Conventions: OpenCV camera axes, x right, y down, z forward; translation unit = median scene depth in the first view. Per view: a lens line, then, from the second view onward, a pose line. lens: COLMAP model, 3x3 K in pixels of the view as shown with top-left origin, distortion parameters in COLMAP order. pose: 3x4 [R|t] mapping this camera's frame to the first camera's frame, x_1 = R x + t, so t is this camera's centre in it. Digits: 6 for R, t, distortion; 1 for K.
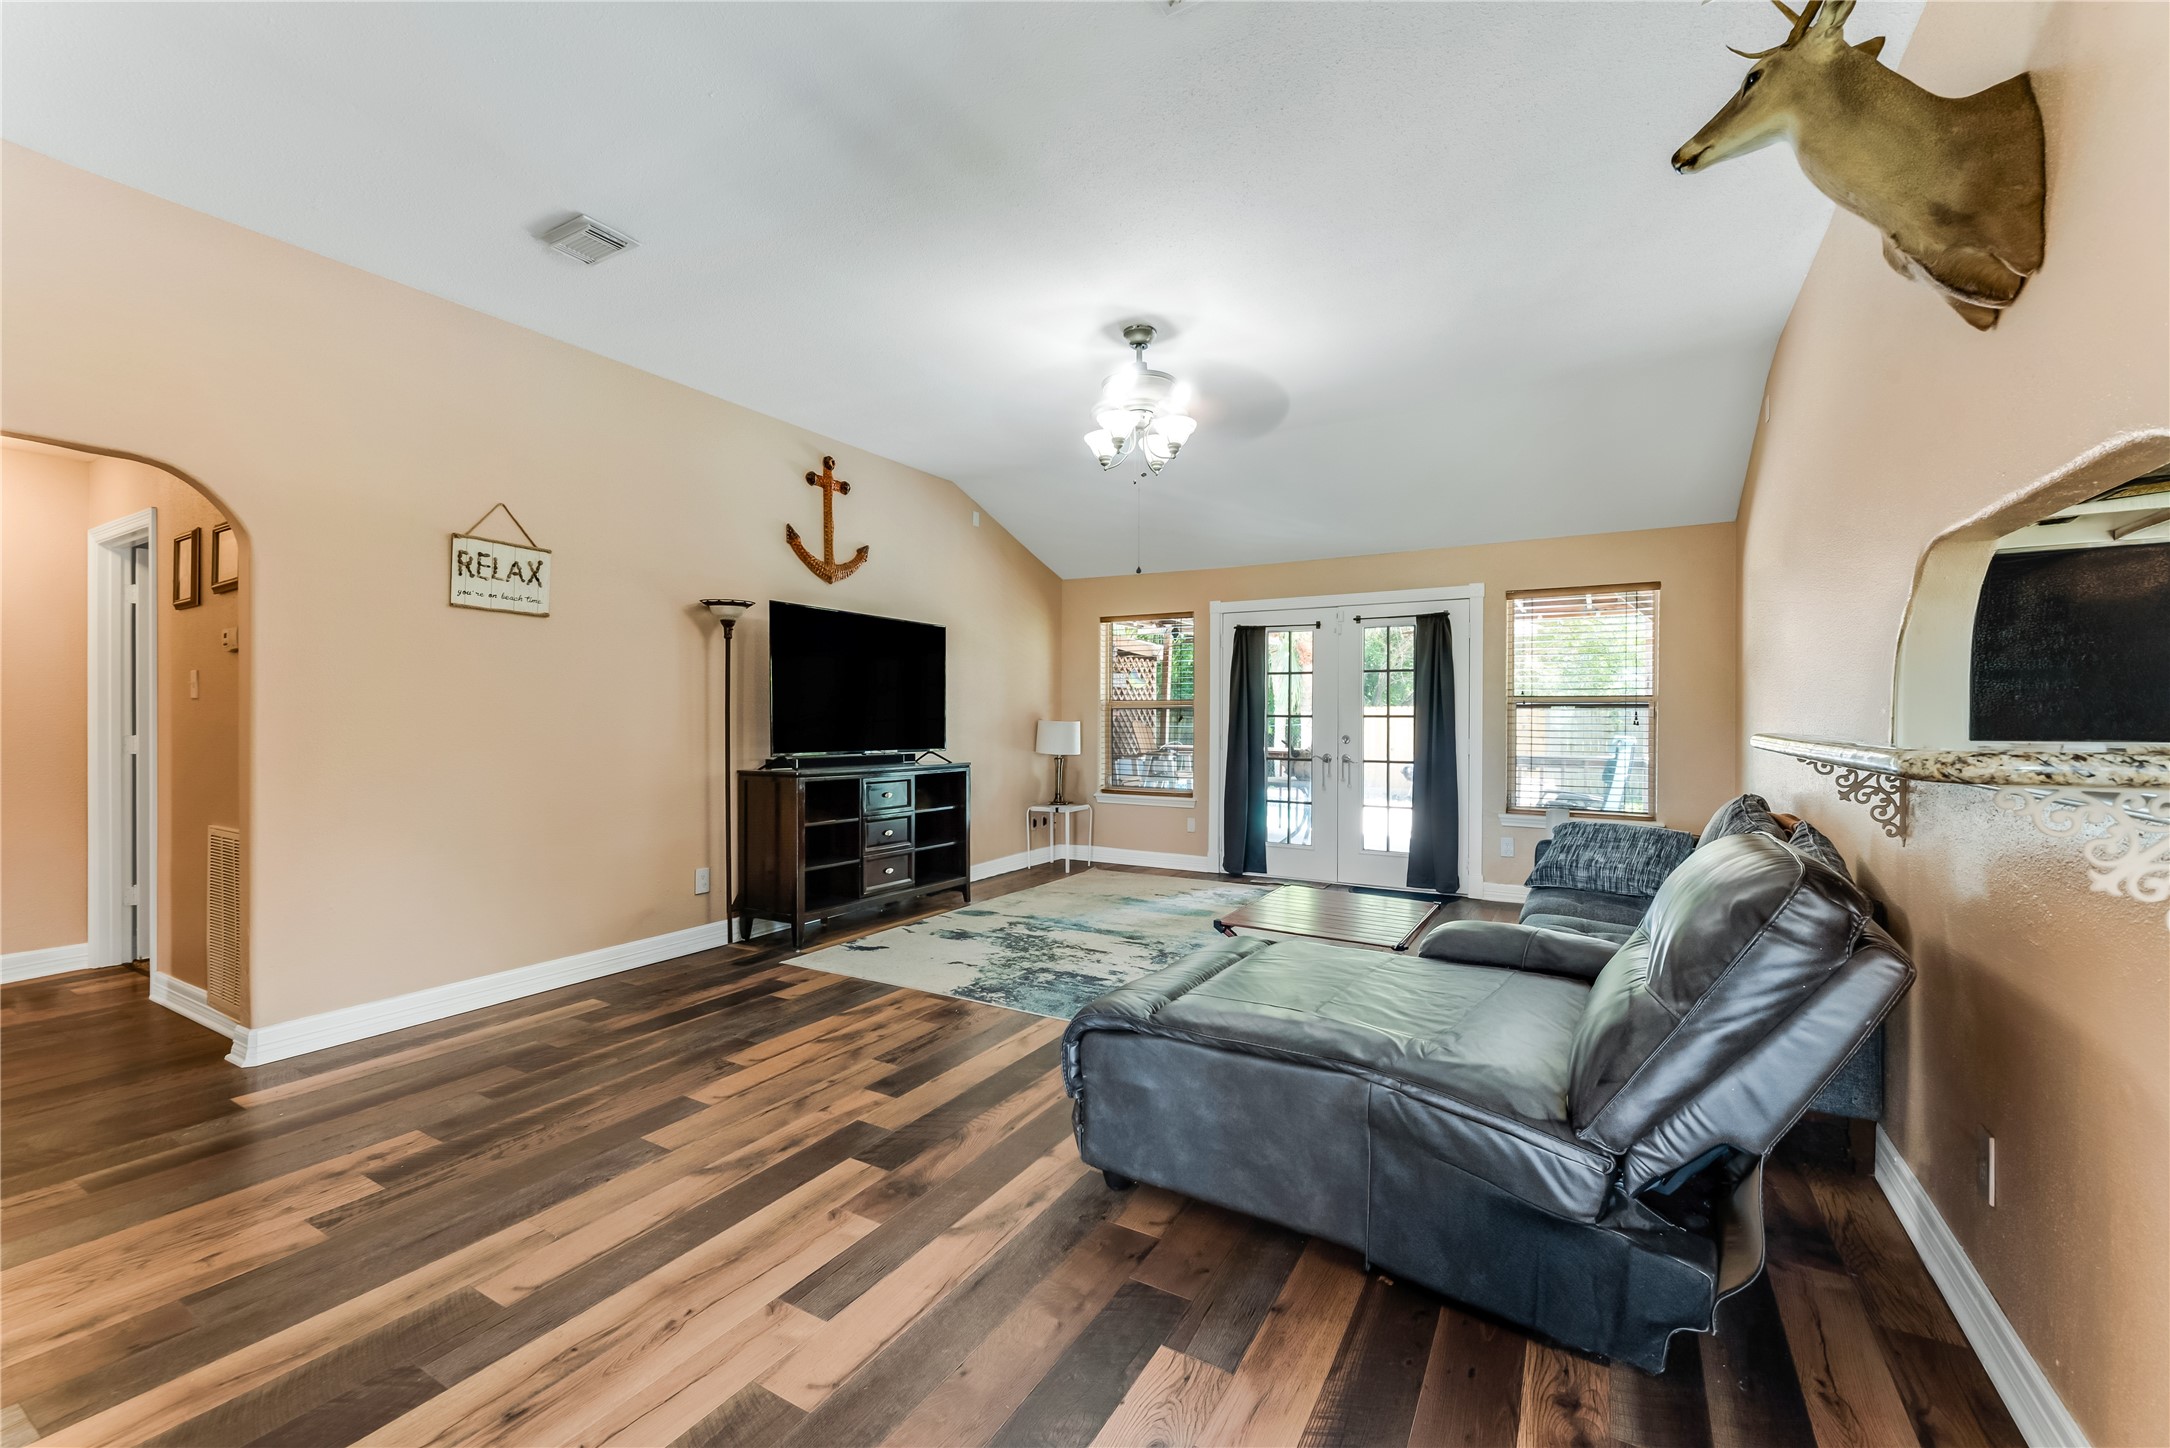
lens RADIAL K [[890.5, 0, 1070.2], [0, 890.5, 720.8], [0, 0, 1]] dist [0.015328, -0.005299]
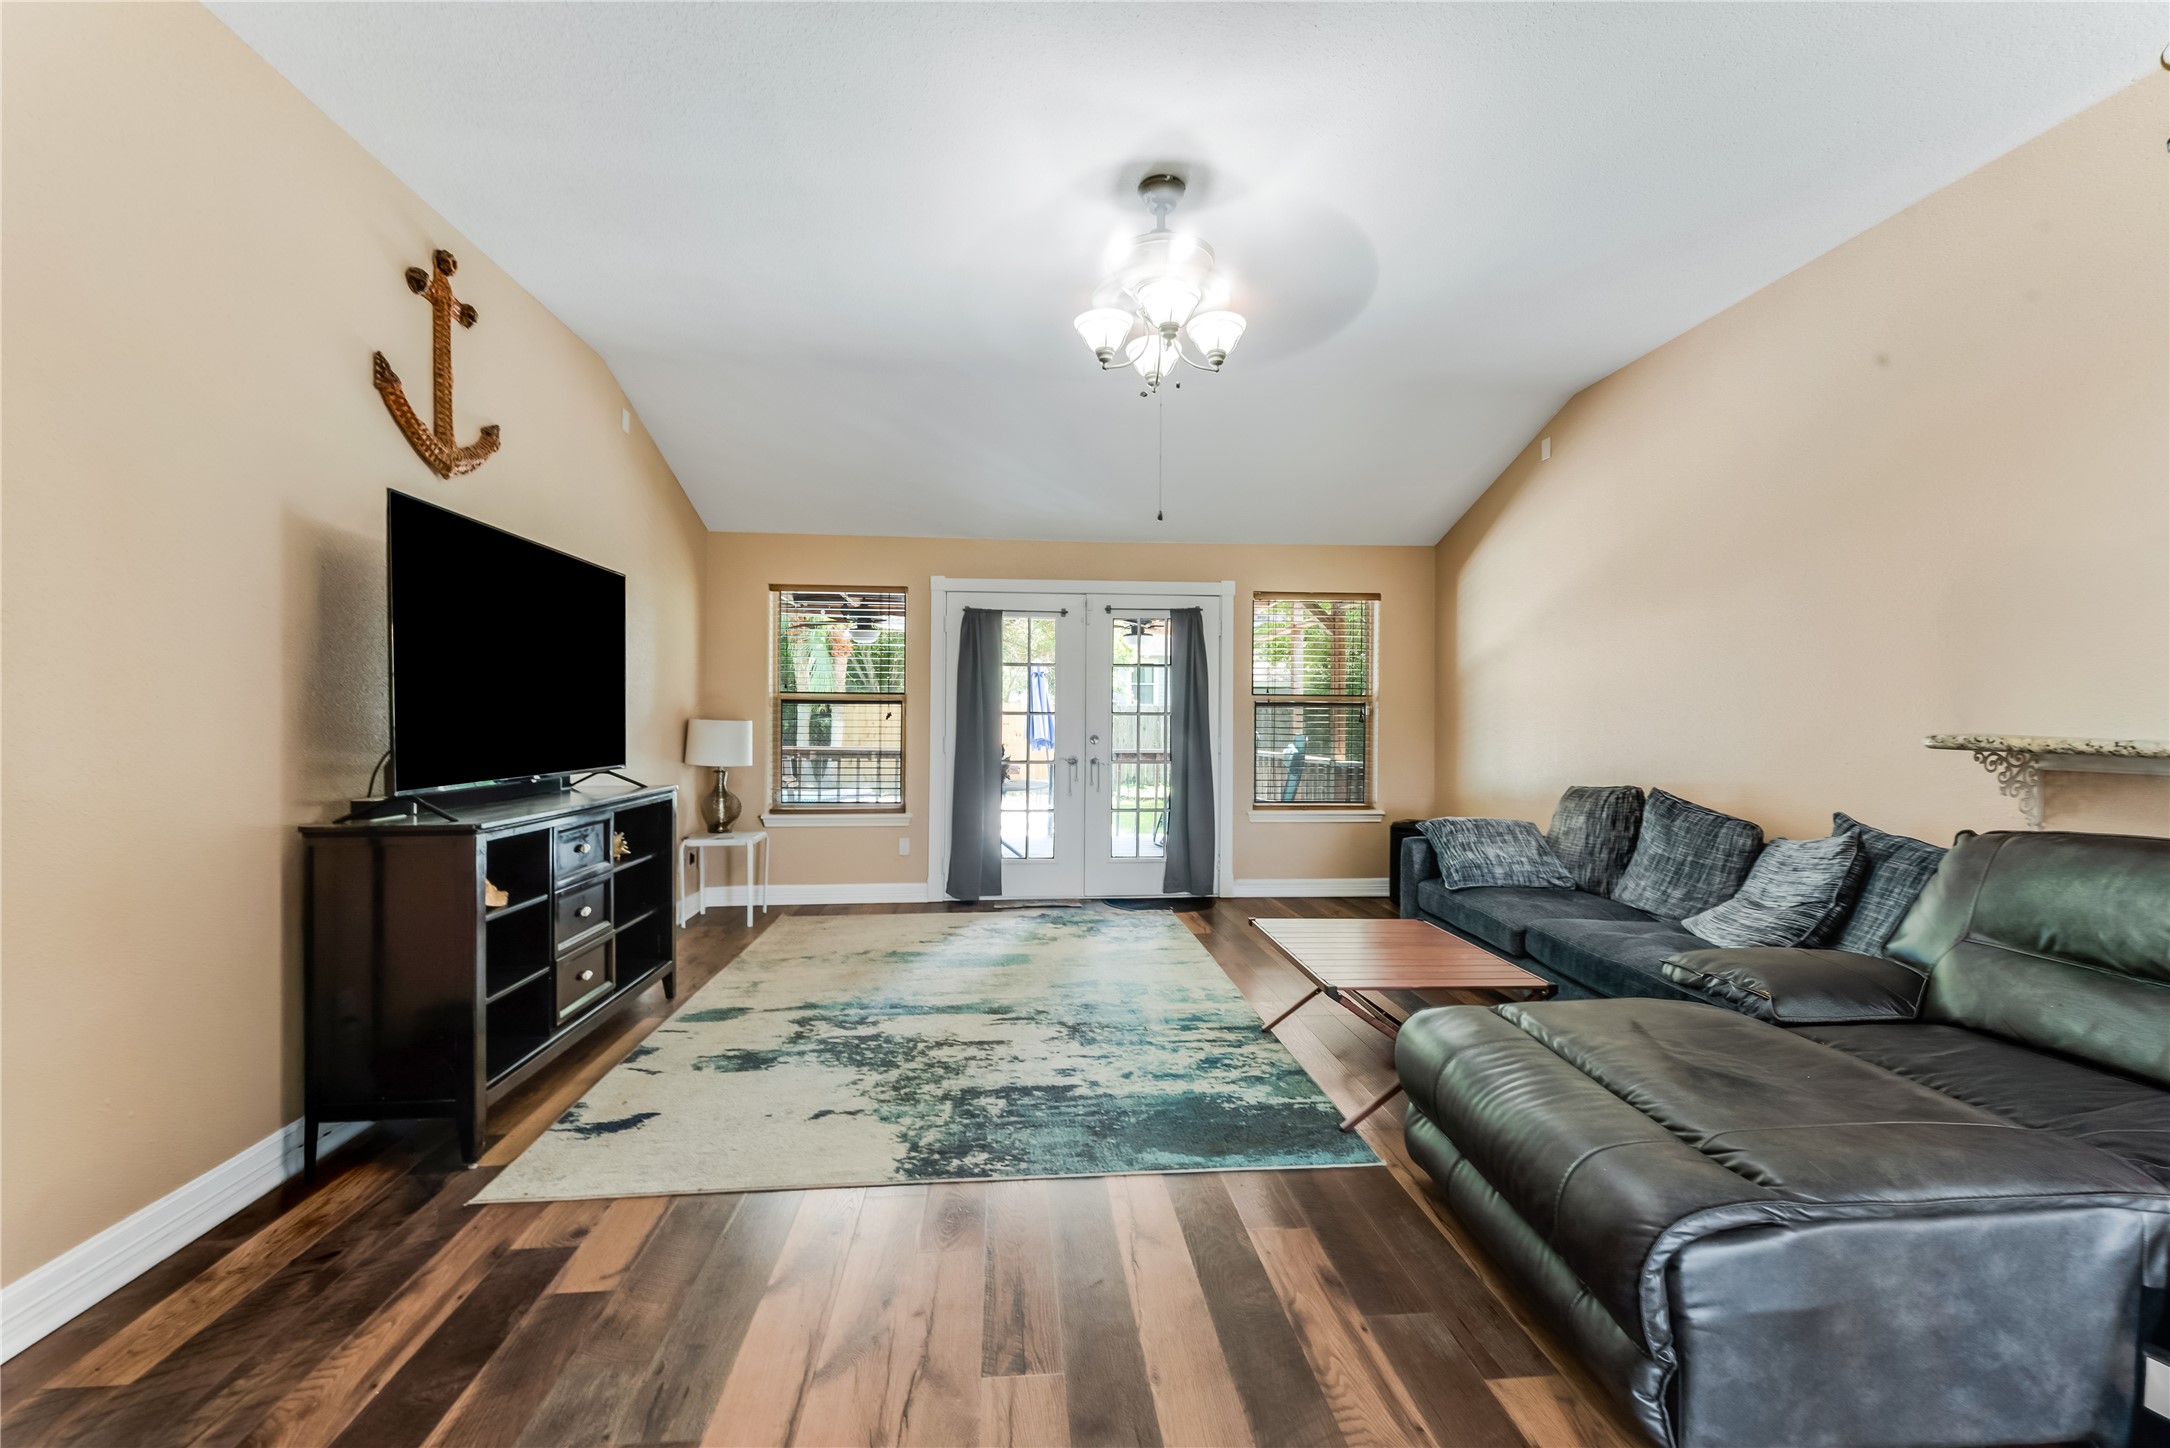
lens RADIAL K [[890.5, 0, 1074.4], [0, 890.5, 708.4], [0, 0, 1]] dist [0.015328, -0.005299]
pose [[0.804379, 0.003273, 0.594108, -0.303366], [0.001027, 0.999976, -0.006900, -0.005642], [-0.594116, 0.006161, 0.804356, 0.333596]]
